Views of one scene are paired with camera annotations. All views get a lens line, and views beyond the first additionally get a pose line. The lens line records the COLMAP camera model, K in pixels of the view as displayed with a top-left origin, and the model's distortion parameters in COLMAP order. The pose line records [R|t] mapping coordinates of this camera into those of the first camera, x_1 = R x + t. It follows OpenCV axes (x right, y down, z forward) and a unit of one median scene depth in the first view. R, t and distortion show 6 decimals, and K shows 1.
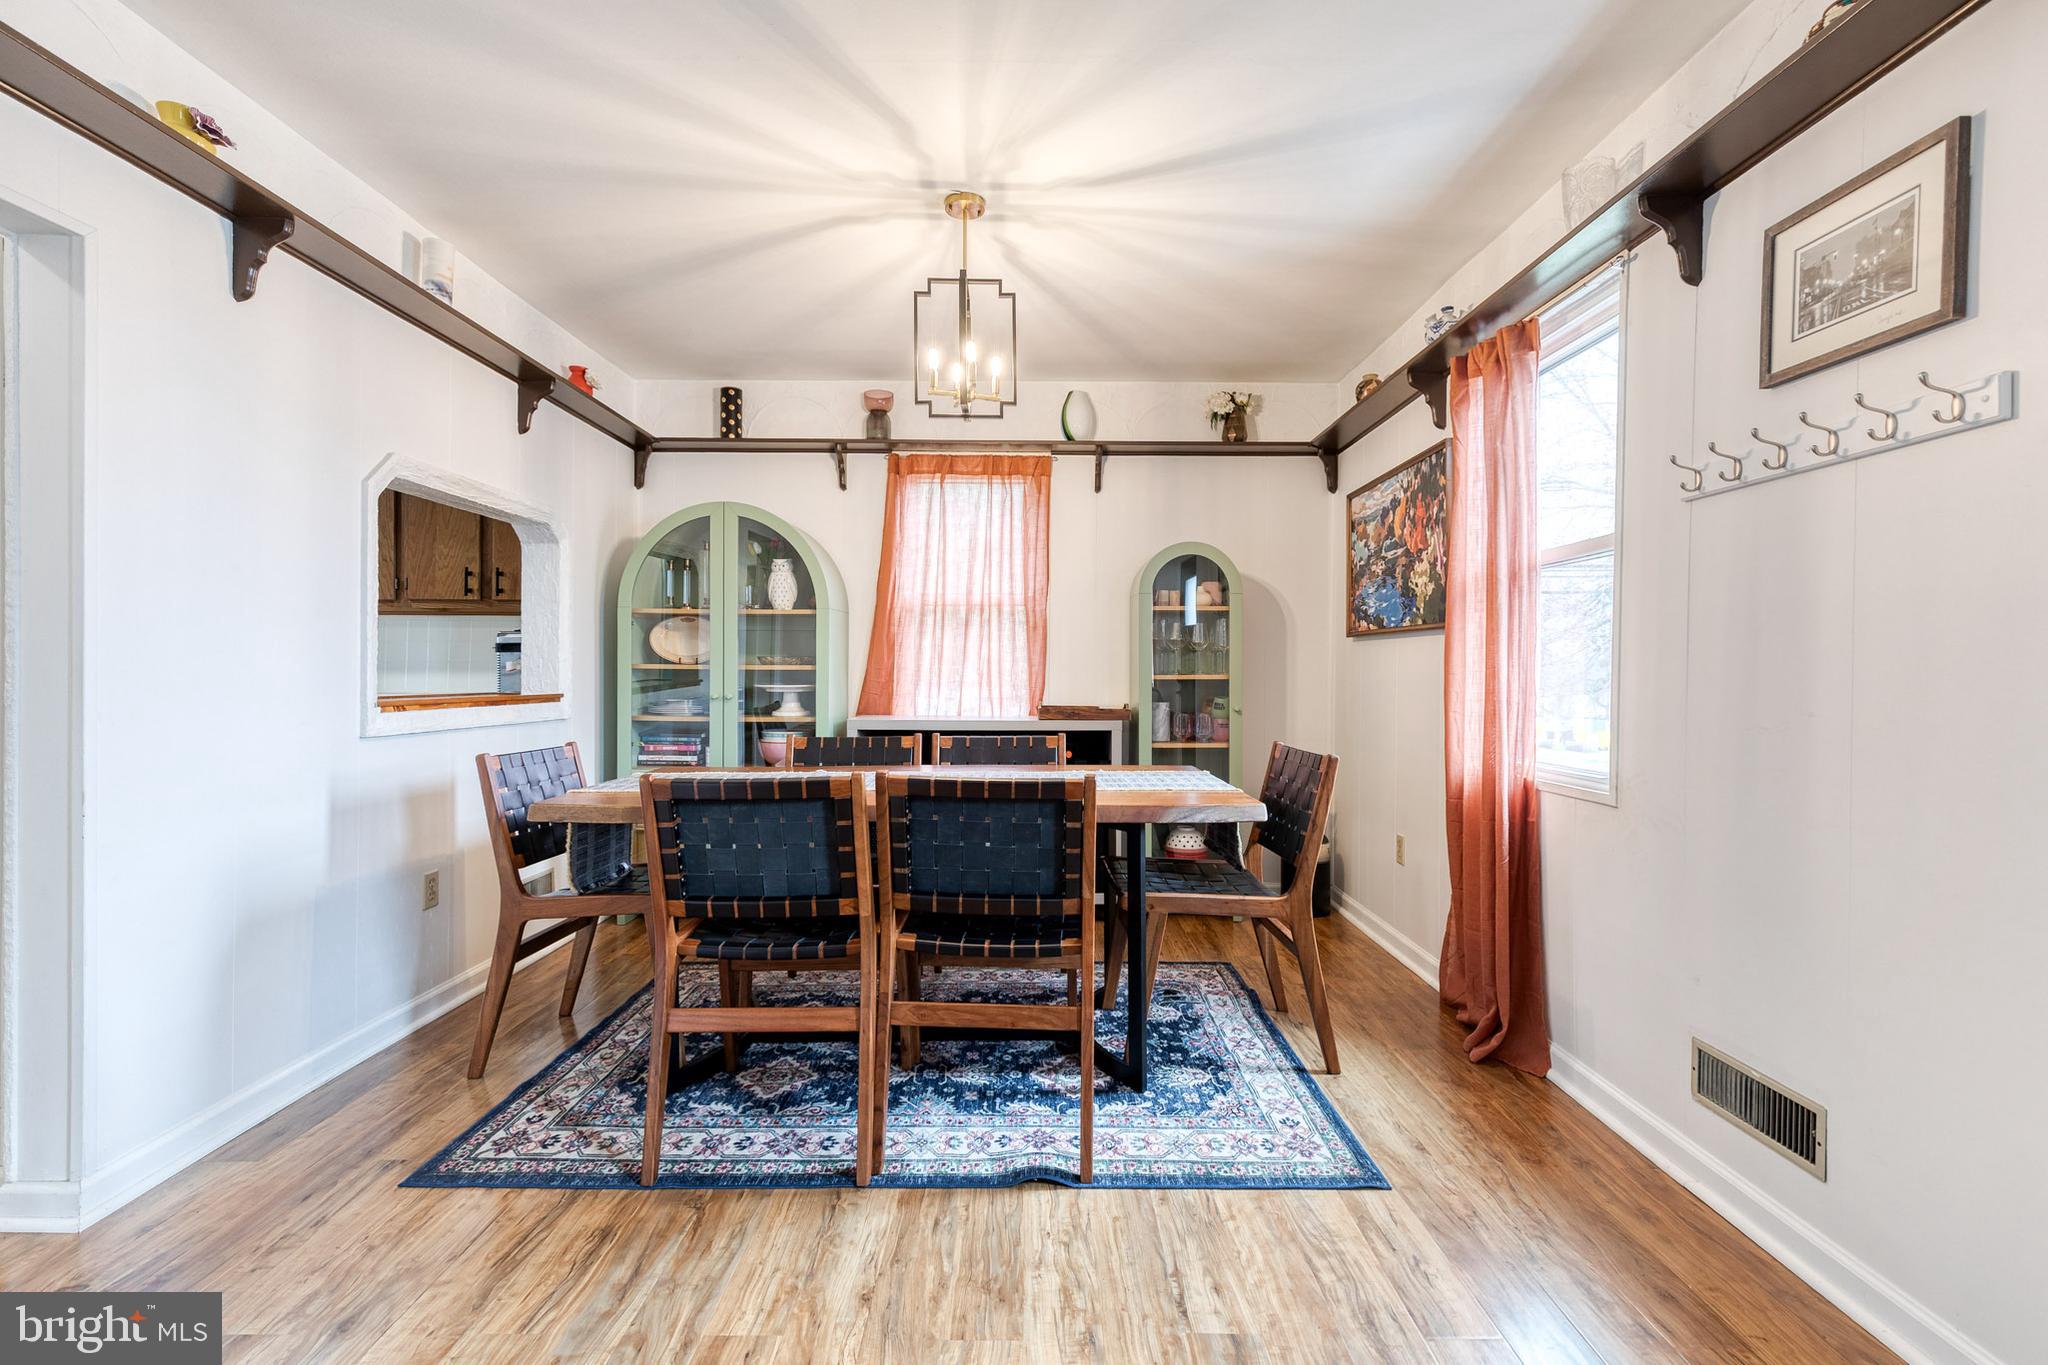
lens RADIAL K [[922.0, 0, 1034.0], [0, 922.0, 677.2], [0, 0, 1]] dist [0.013080, -0.002079]
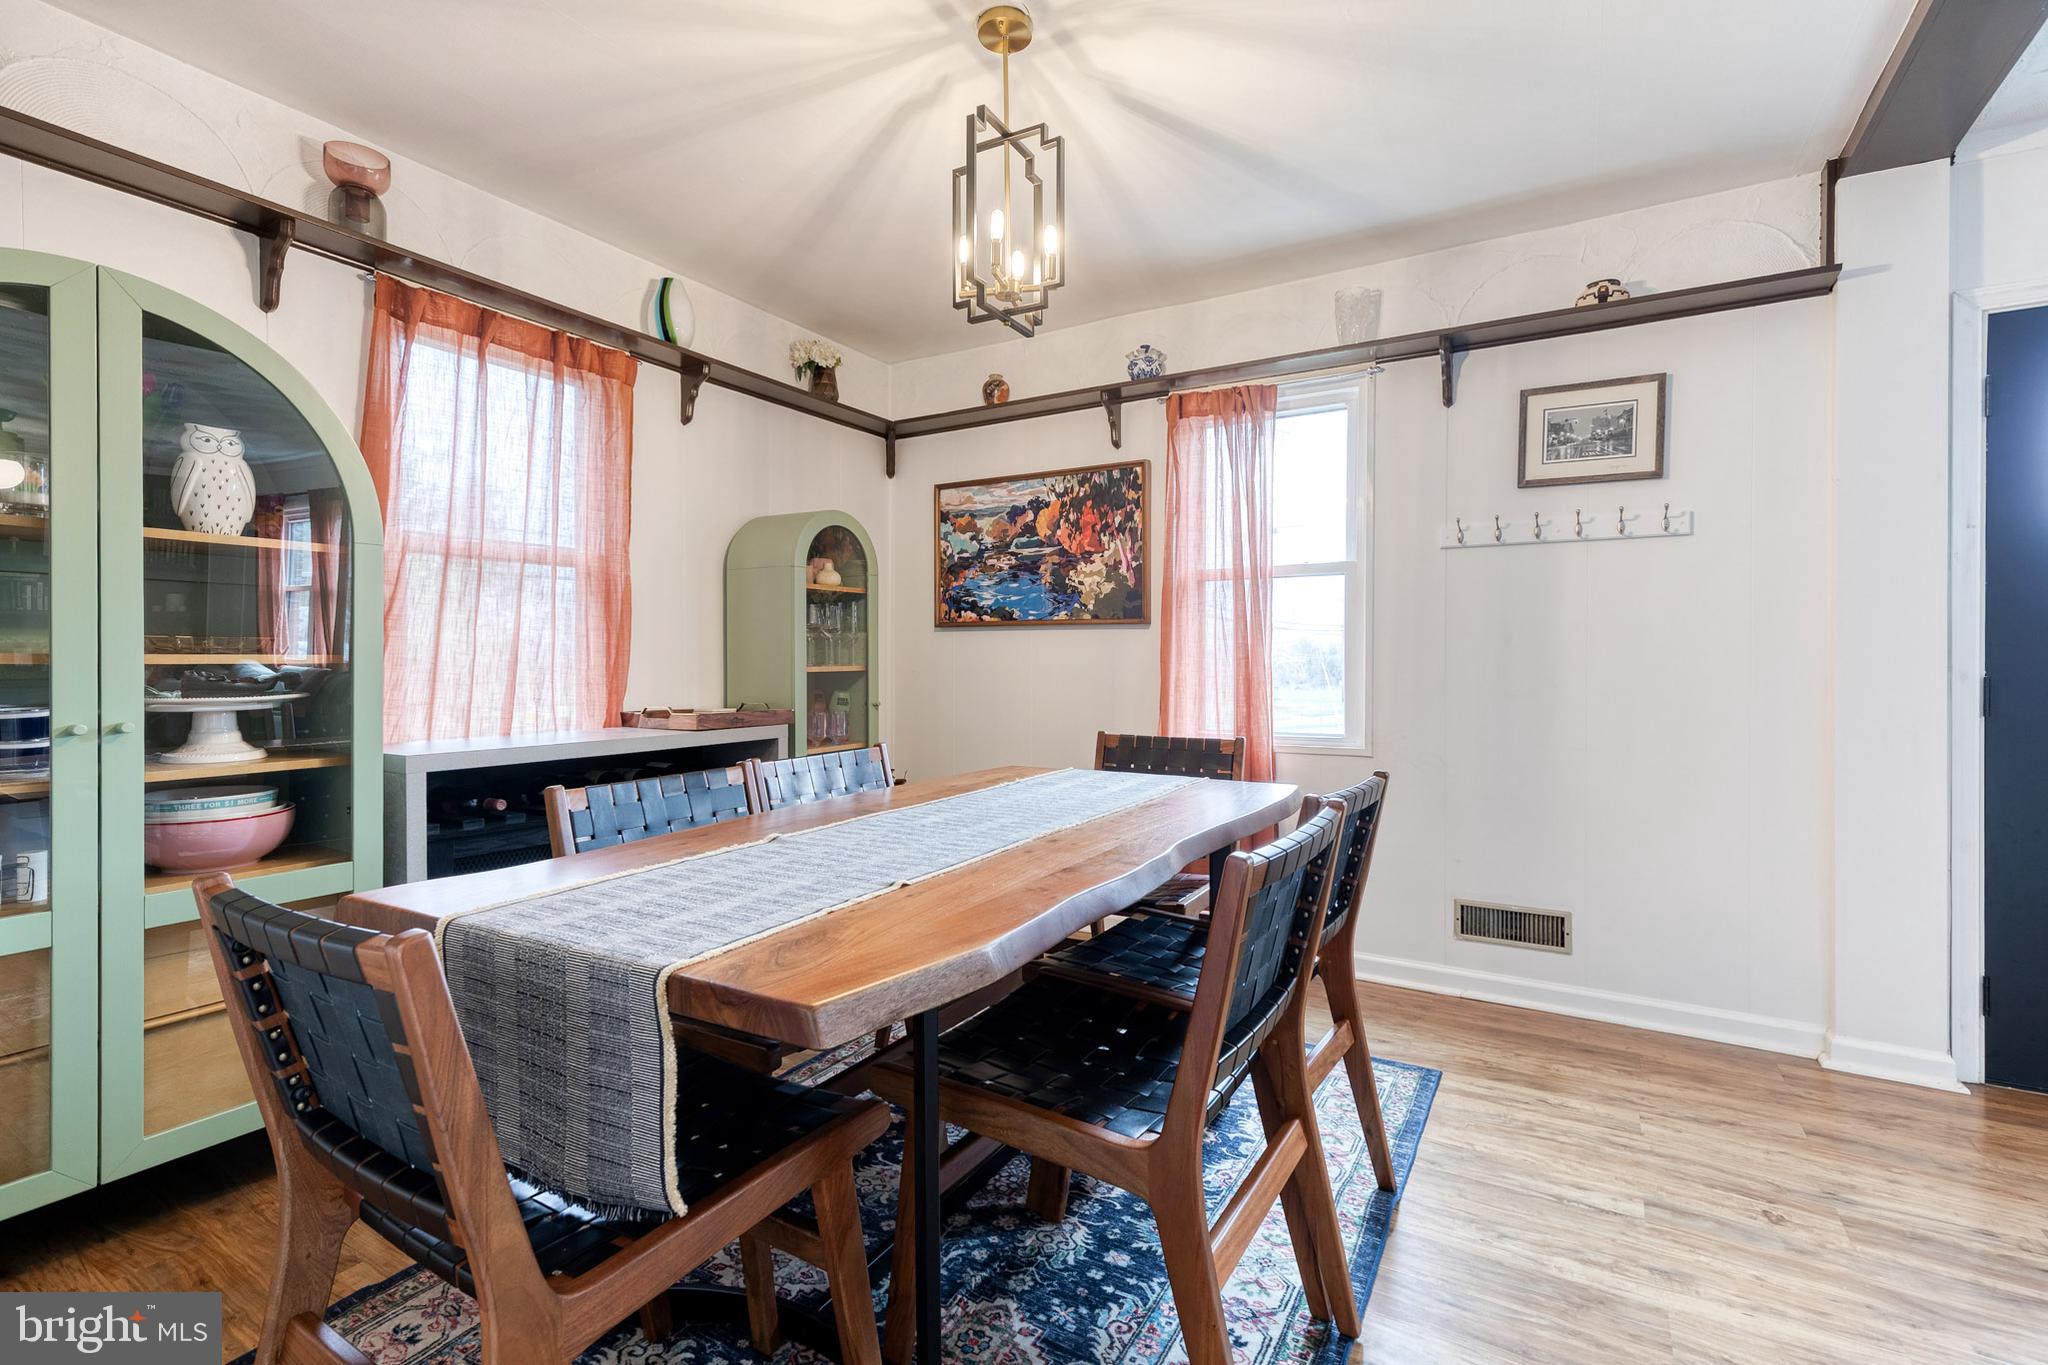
lens RADIAL K [[922.0, 0, 1043.5], [0, 922.0, 675.8], [0, 0, 1]] dist [0.013080, -0.002079]
pose [[0.507623, -0.016451, 0.861422, -0.612351], [0.007822, 0.999864, 0.014486, -0.006028], [-0.861544, -0.000615, 0.507683, 0.525971]]
